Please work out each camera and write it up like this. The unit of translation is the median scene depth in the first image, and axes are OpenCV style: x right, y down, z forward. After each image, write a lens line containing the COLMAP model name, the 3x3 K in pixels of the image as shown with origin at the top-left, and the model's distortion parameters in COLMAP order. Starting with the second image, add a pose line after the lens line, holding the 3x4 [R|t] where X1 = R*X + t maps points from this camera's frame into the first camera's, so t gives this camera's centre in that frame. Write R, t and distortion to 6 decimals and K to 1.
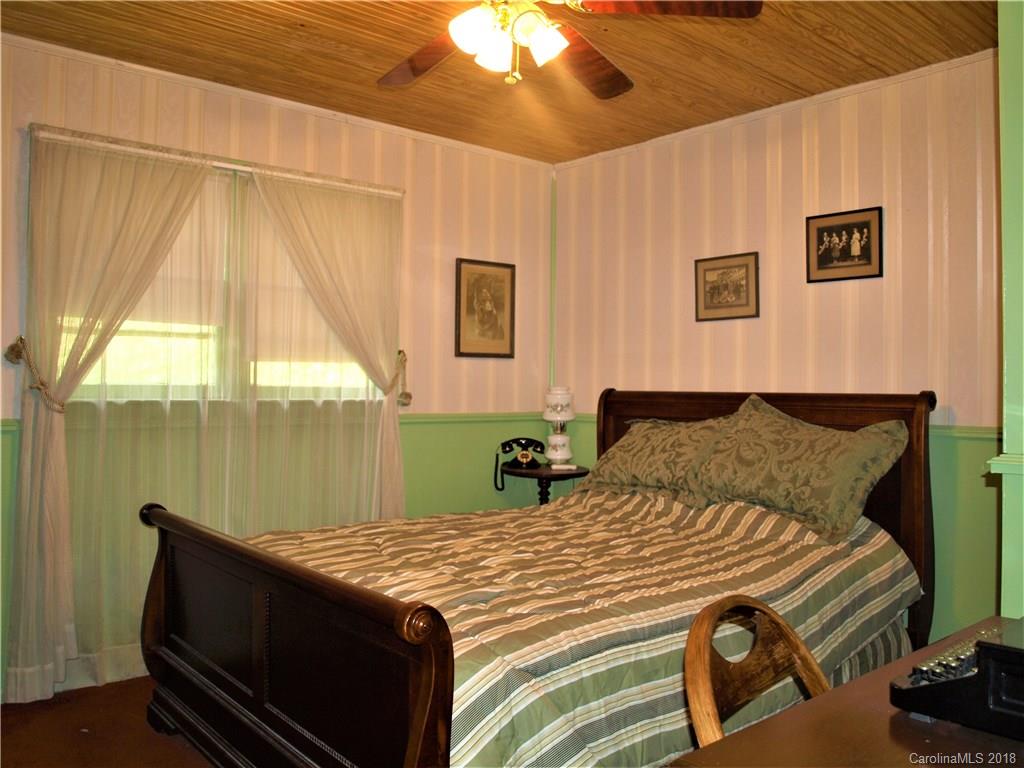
lens RADIAL K [[833.3, 0, 512.0], [0, 833.3, 384.0], [0, 0, 1]] dist [-0.002374, -0.001342]
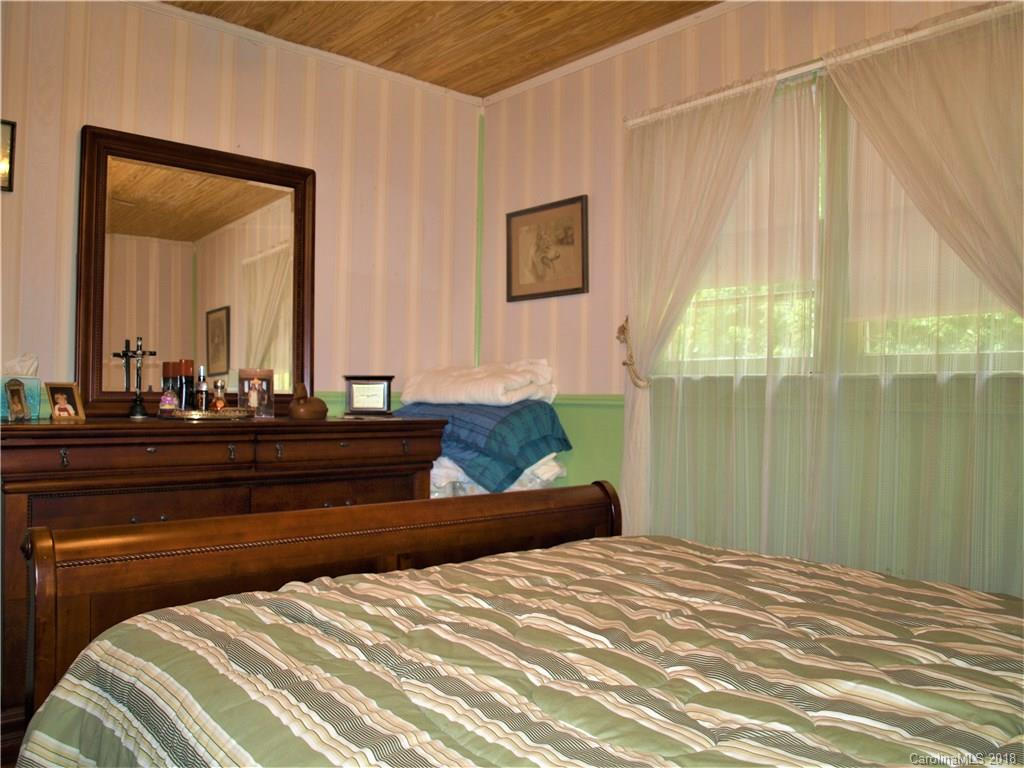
lens RADIAL K [[833.3, 0, 512.0], [0, 833.3, 384.0], [0, 0, 1]] dist [-0.002374, -0.001342]
pose [[0.011276, -0.002849, -0.999932, 0.475055], [0.015746, 0.999872, -0.002671, 0.027399], [0.999812, -0.015714, 0.011319, 0.780966]]
